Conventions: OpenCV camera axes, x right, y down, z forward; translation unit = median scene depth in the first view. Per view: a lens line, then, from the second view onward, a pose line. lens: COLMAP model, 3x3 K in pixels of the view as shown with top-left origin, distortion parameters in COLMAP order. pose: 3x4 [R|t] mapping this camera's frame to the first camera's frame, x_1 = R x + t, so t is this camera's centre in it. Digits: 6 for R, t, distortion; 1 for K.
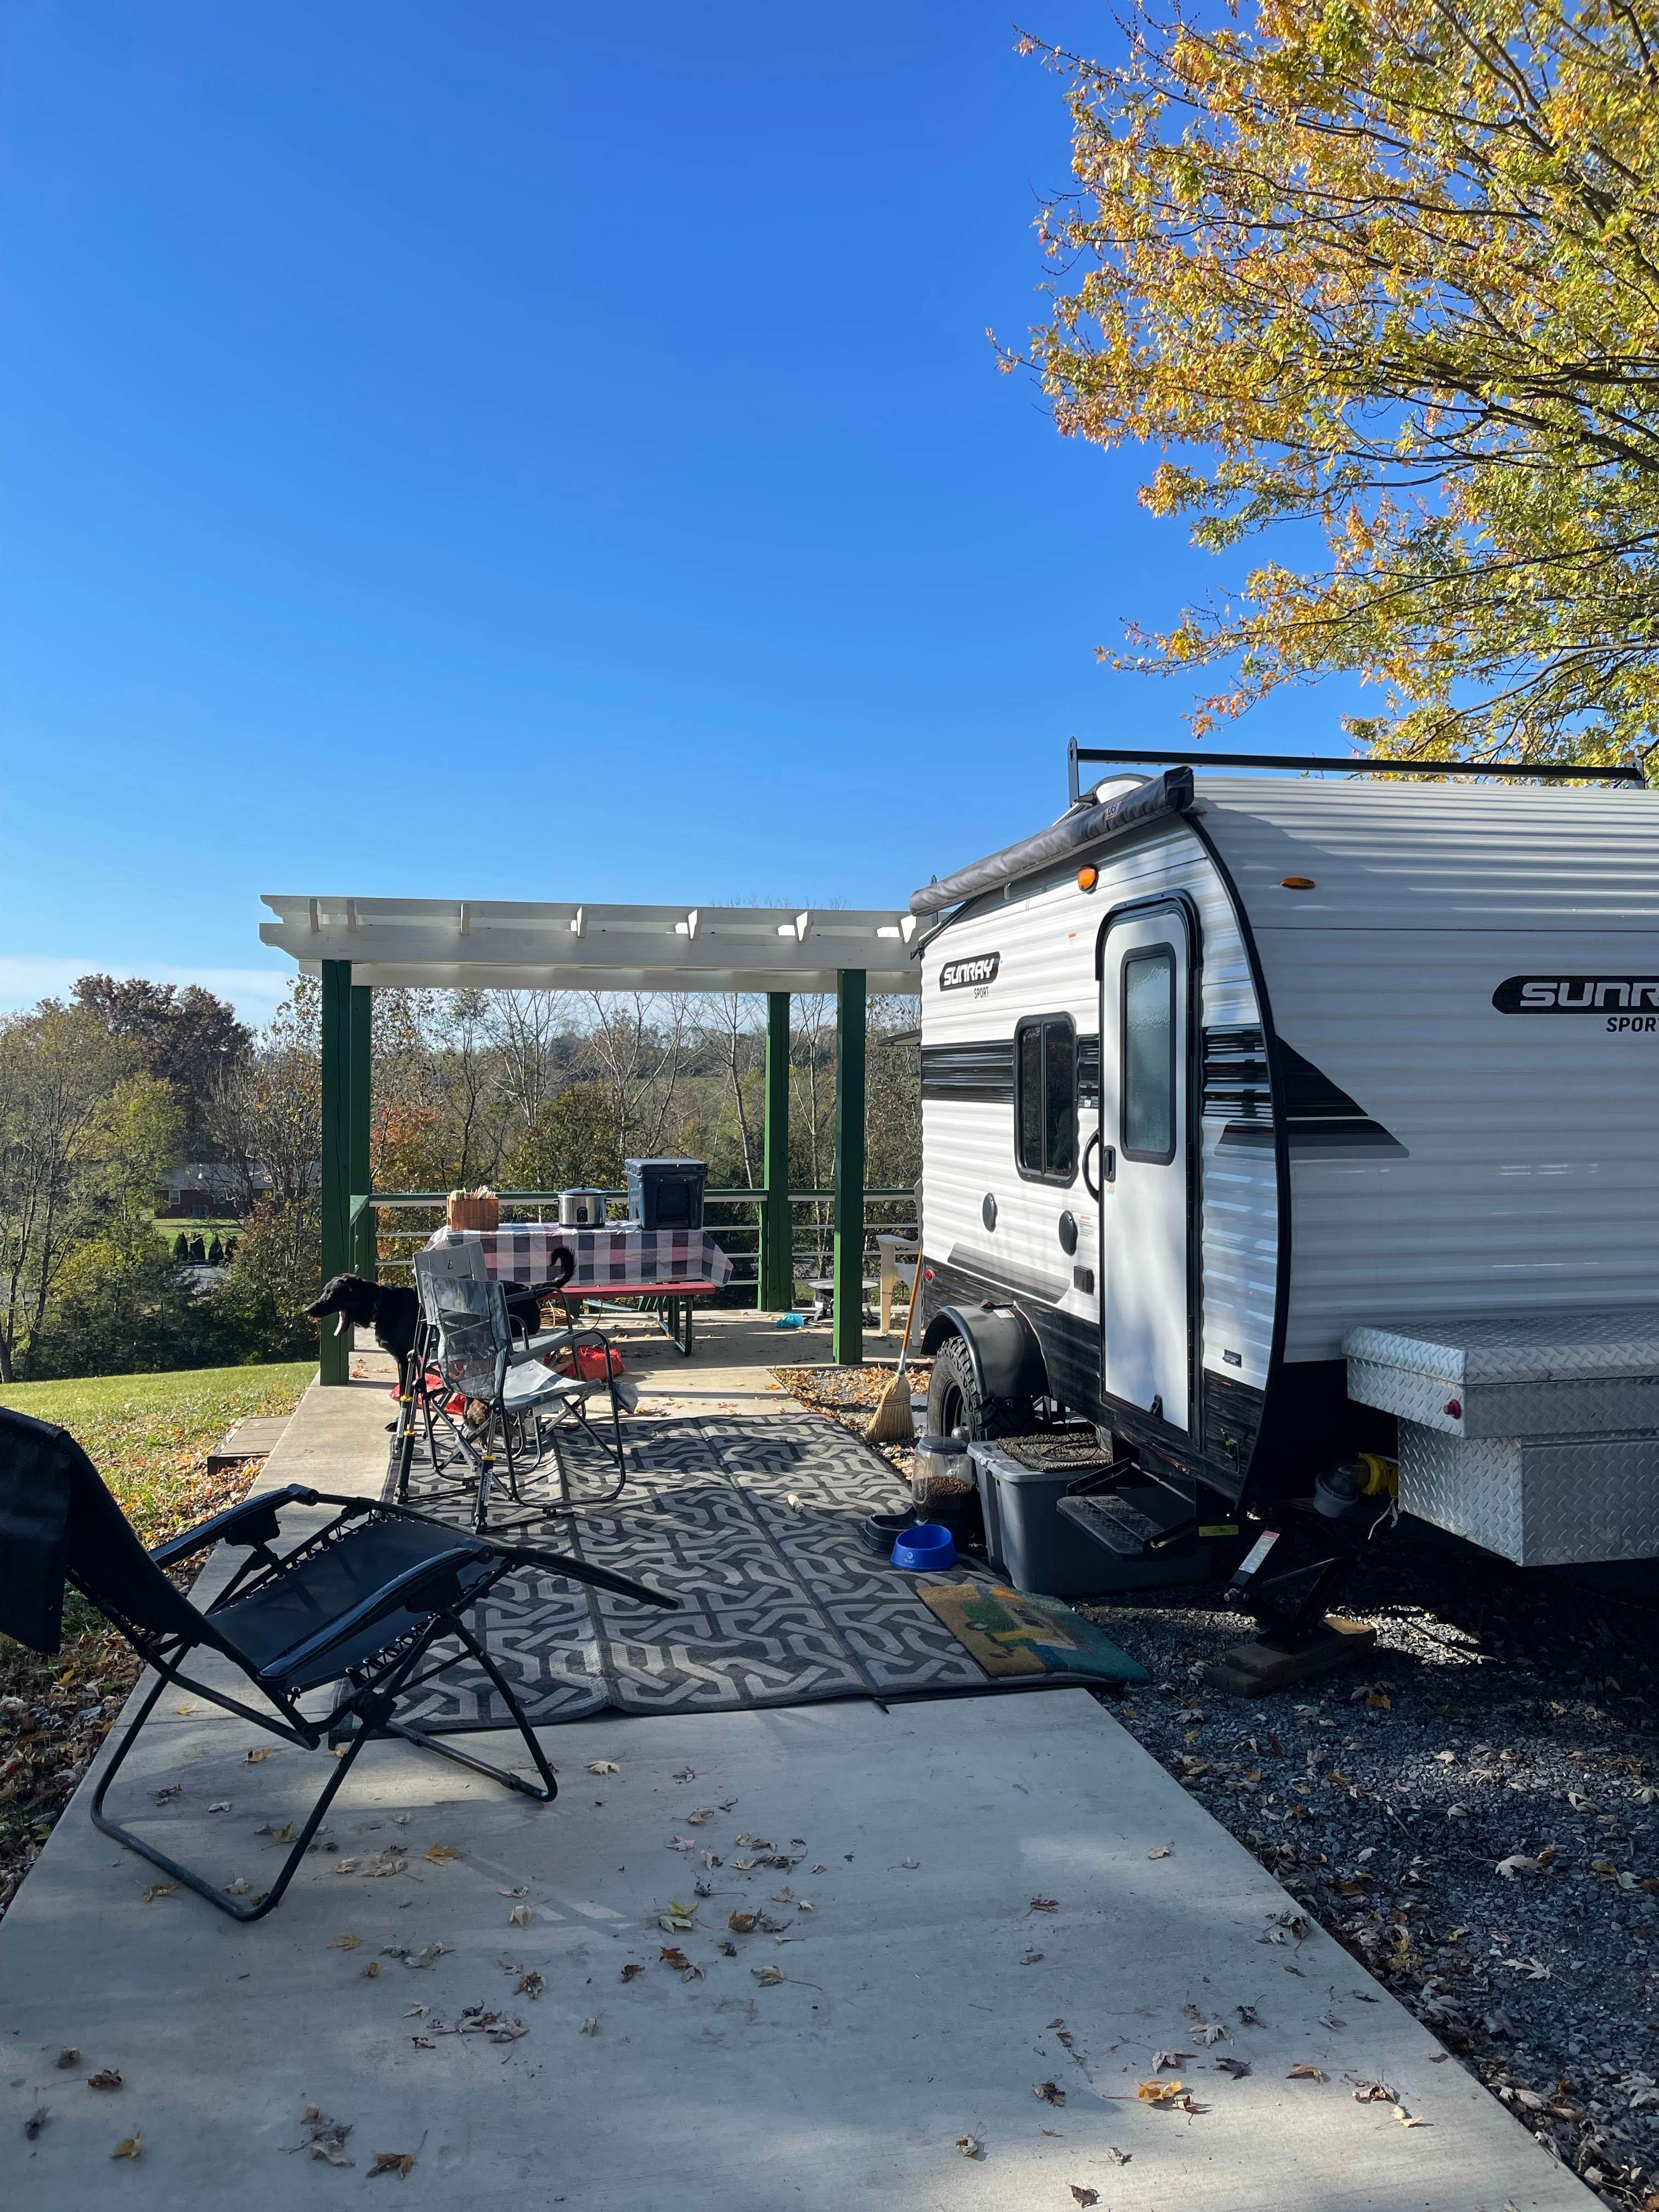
lens RADIAL K [[1658.8, 0, 828.6], [0, 1658.8, 1101.3], [0, 0, 1]] dist [0.011260, 0.005127]
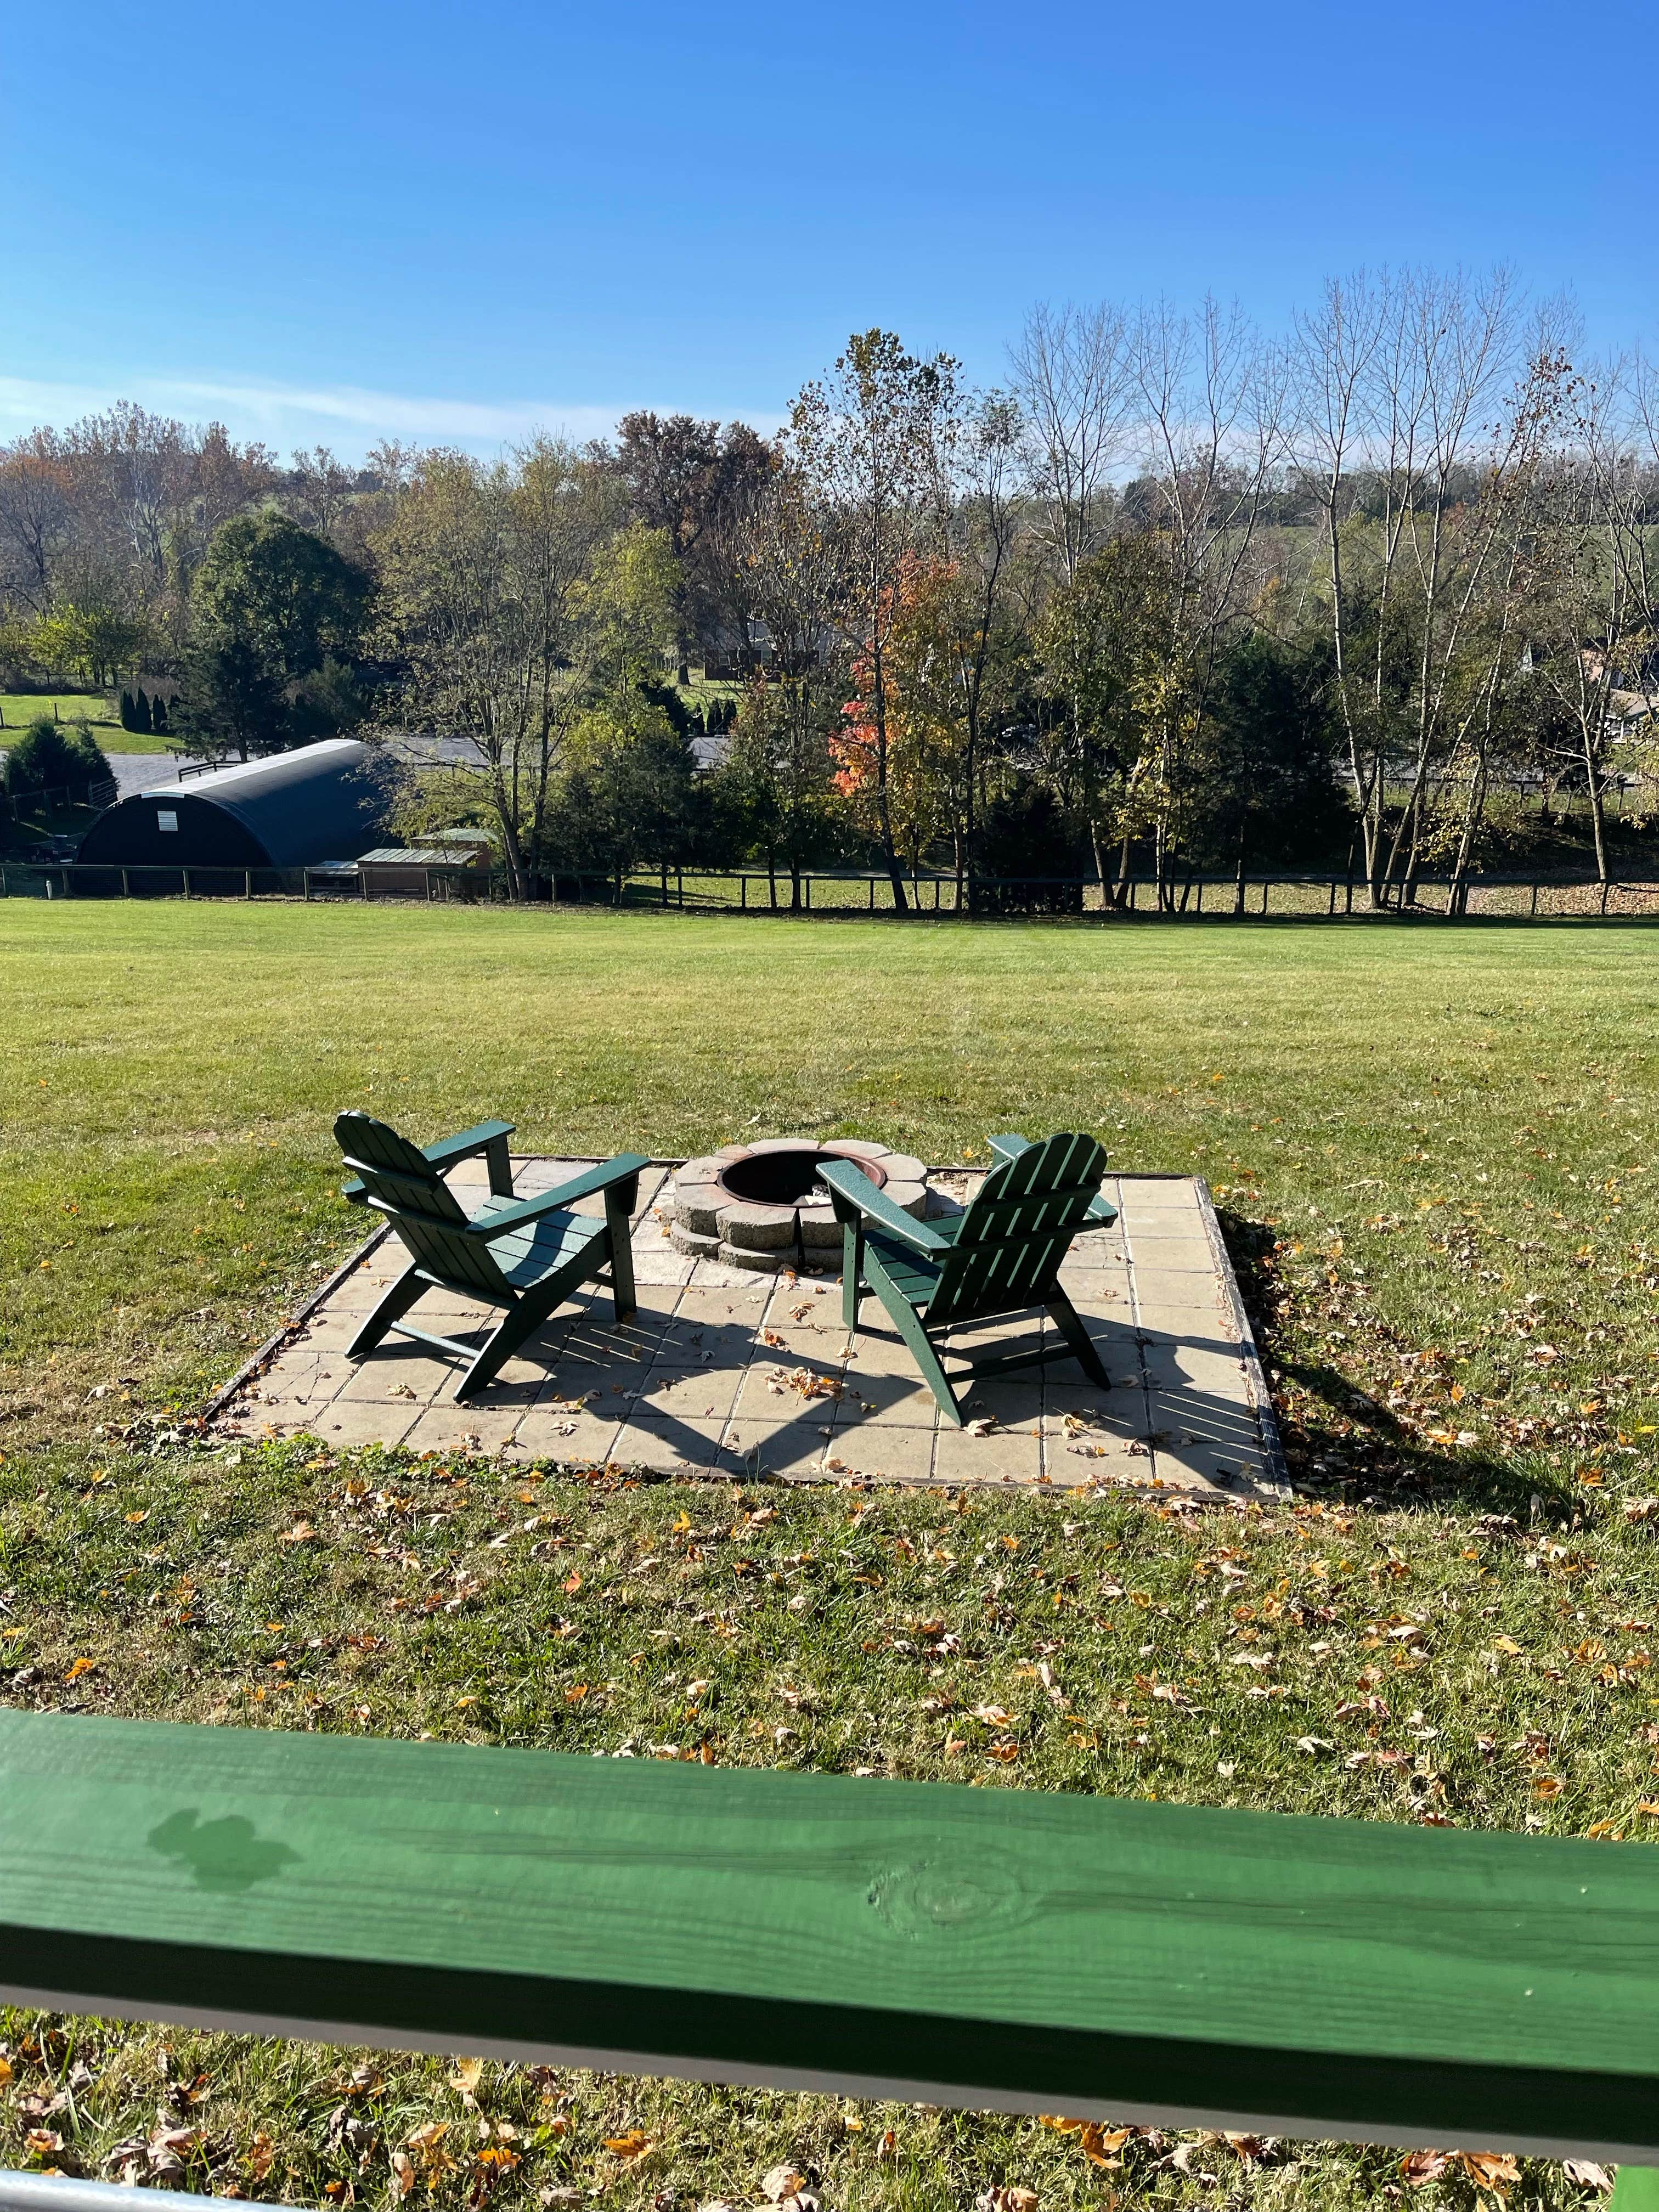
lens RADIAL K [[1658.8, 0, 828.0], [0, 1658.8, 1107.0], [0, 0, 1]] dist [0.011260, 0.005127]
pose [[0.944475, 0.107176, -0.310612, -0.006923], [-0.003877, 0.948878, 0.315620, 0.000279], [0.328559, -0.296891, 0.896607, 0.120850]]
